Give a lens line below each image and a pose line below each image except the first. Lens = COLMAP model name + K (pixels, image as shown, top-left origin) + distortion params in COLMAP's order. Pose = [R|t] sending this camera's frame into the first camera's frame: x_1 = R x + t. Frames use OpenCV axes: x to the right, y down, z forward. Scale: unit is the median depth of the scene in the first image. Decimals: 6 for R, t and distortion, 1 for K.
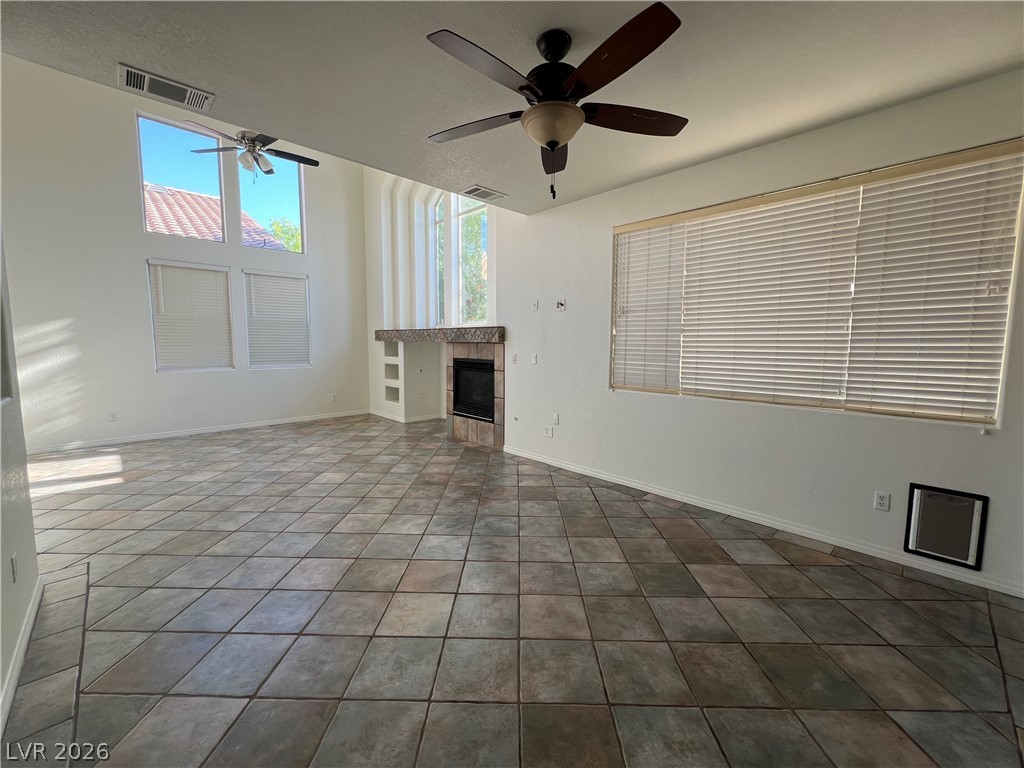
lens RADIAL K [[411.4, 0, 511.0], [0, 411.4, 383.2], [0, 0, 1]] dist [-0.003178, 0.001630]
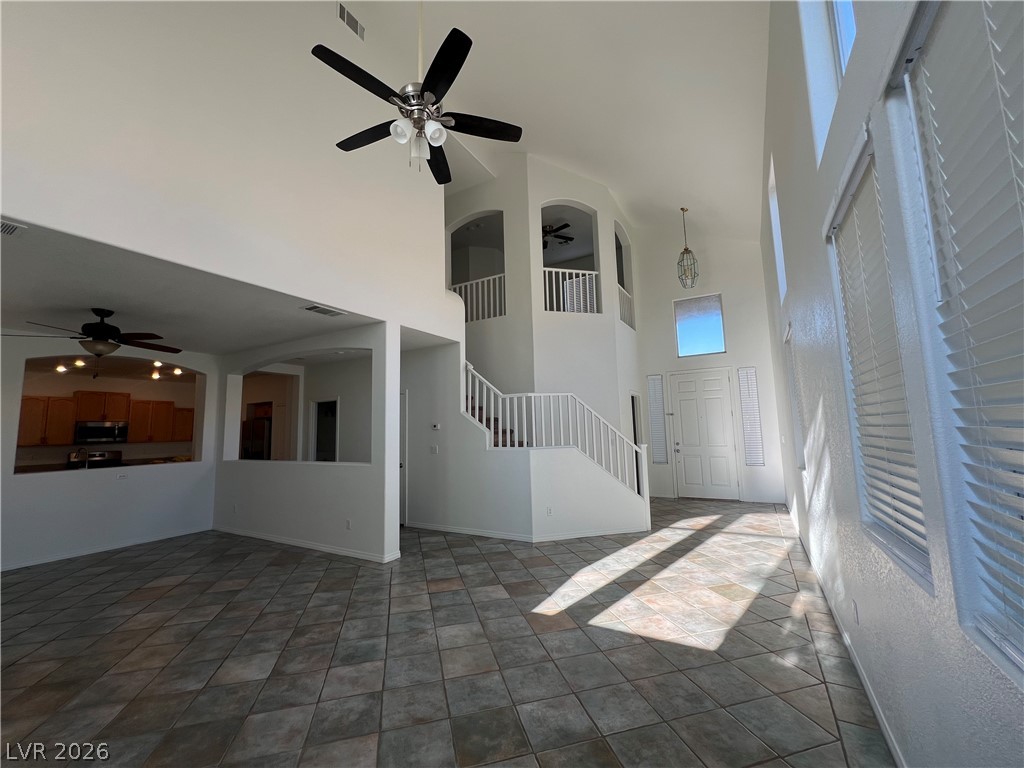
lens RADIAL K [[411.4, 0, 510.2], [0, 411.4, 381.7], [0, 0, 1]] dist [-0.003178, 0.001630]
pose [[-0.961828, -0.012491, -0.273371, -0.489364], [-0.006413, 0.999712, -0.023115, -0.147389], [0.273581, -0.020480, -0.961631, 1.304427]]
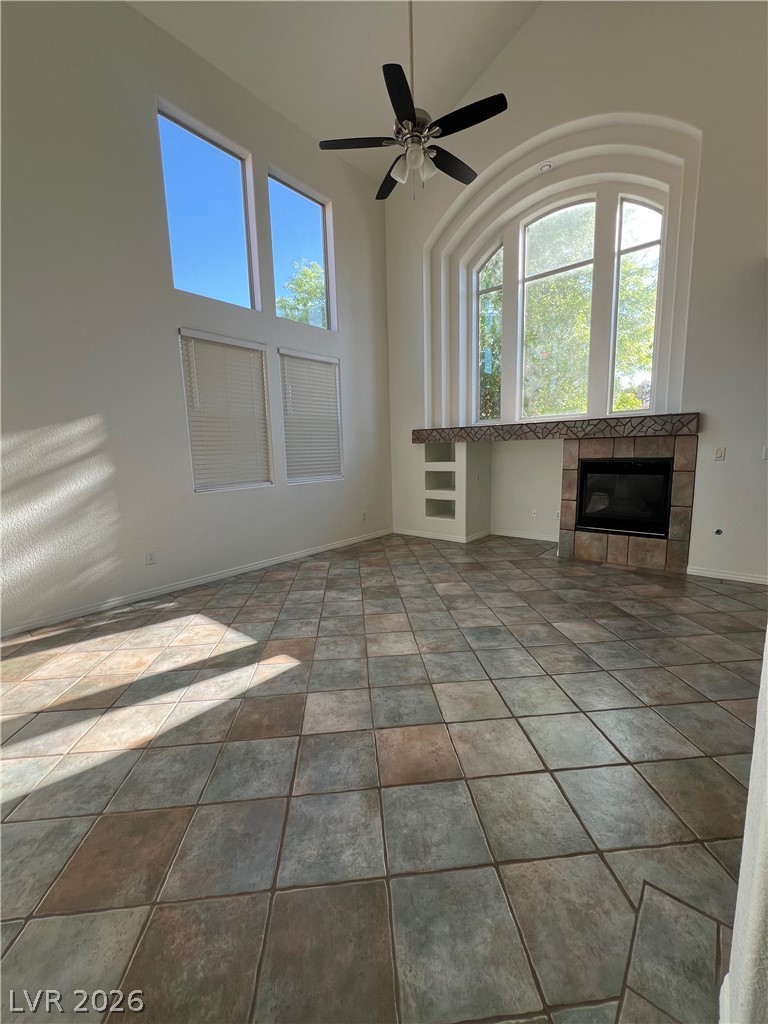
lens RADIAL K [[411.4, 0, 384.4], [0, 411.4, 514.2], [0, 0, 1]] dist [-0.003178, 0.001630]
pose [[0.994037, -0.047784, 0.098021, -0.629057], [0.042532, 0.997581, 0.054991, -0.015089], [-0.100411, -0.050494, 0.993664, 0.266449]]
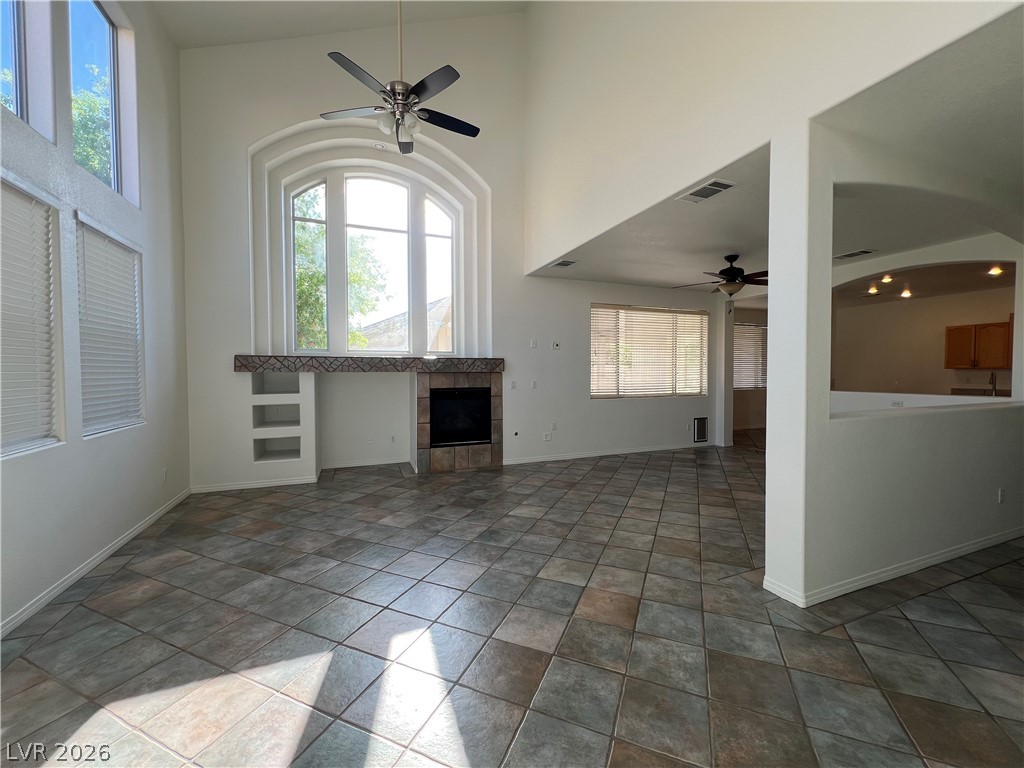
lens RADIAL K [[411.4, 0, 515.1], [0, 411.4, 383.5], [0, 0, 1]] dist [-0.003178, 0.001630]
pose [[0.376997, -0.034387, 0.925576, -1.015740], [0.097041, 0.995277, -0.002549, -0.054543], [-0.921117, 0.090780, 0.378553, 0.479469]]
